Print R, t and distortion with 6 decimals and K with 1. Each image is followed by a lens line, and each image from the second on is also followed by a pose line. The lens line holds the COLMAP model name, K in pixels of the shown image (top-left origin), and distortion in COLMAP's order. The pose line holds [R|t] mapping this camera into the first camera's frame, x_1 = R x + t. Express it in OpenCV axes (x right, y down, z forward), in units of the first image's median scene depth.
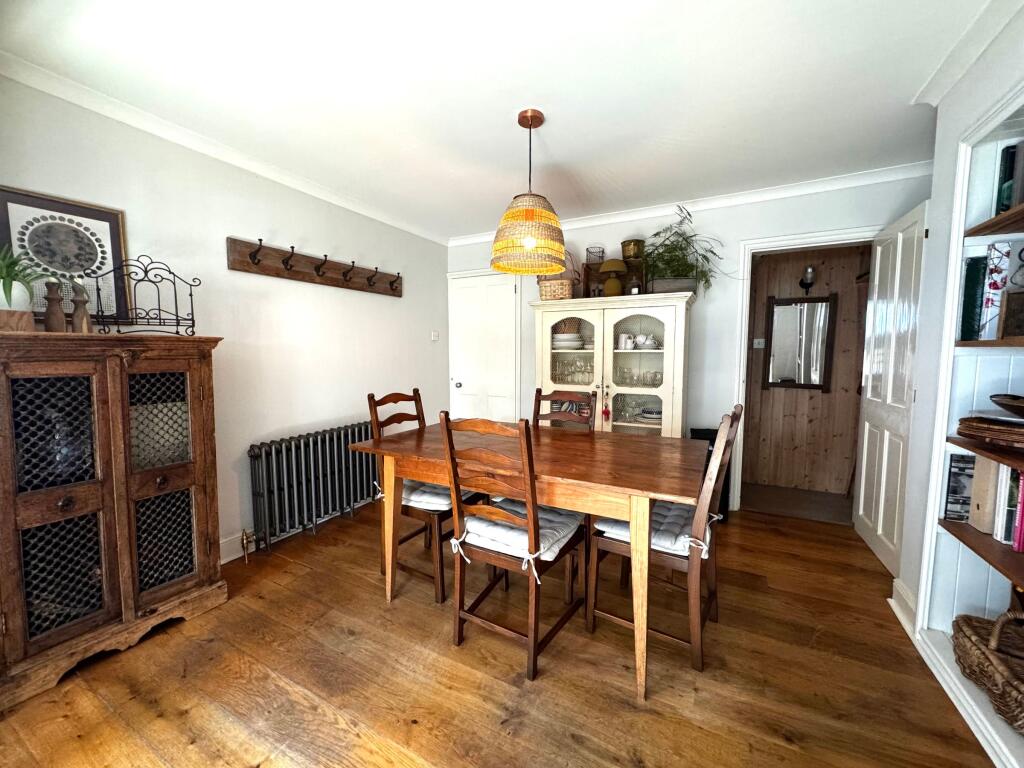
lens RADIAL K [[408.0, 0, 511.2], [0, 408.0, 383.4], [0, 0, 1]] dist [-0.001663, -0.000135]
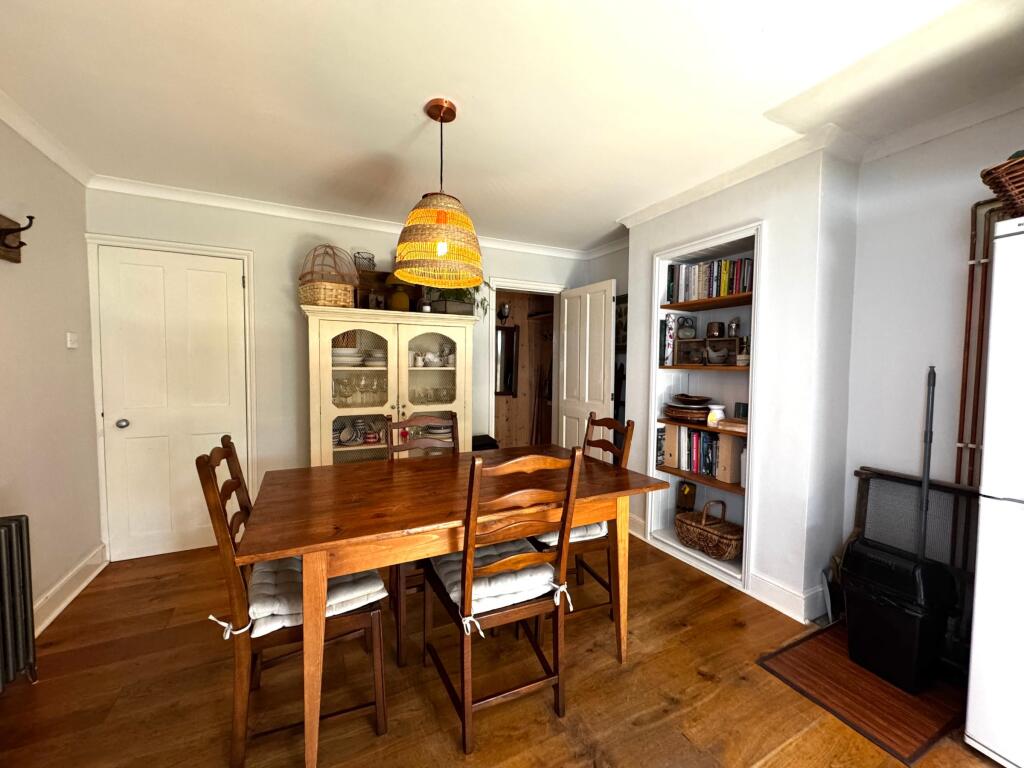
lens RADIAL K [[408.0, 0, 511.2], [0, 408.0, 383.4], [0, 0, 1]] dist [-0.001663, -0.000135]
pose [[0.579463, -0.035913, 0.814207, -0.409662], [0.055902, 0.998427, 0.004254, -0.037261], [-0.813079, 0.043051, 0.580559, 0.264551]]
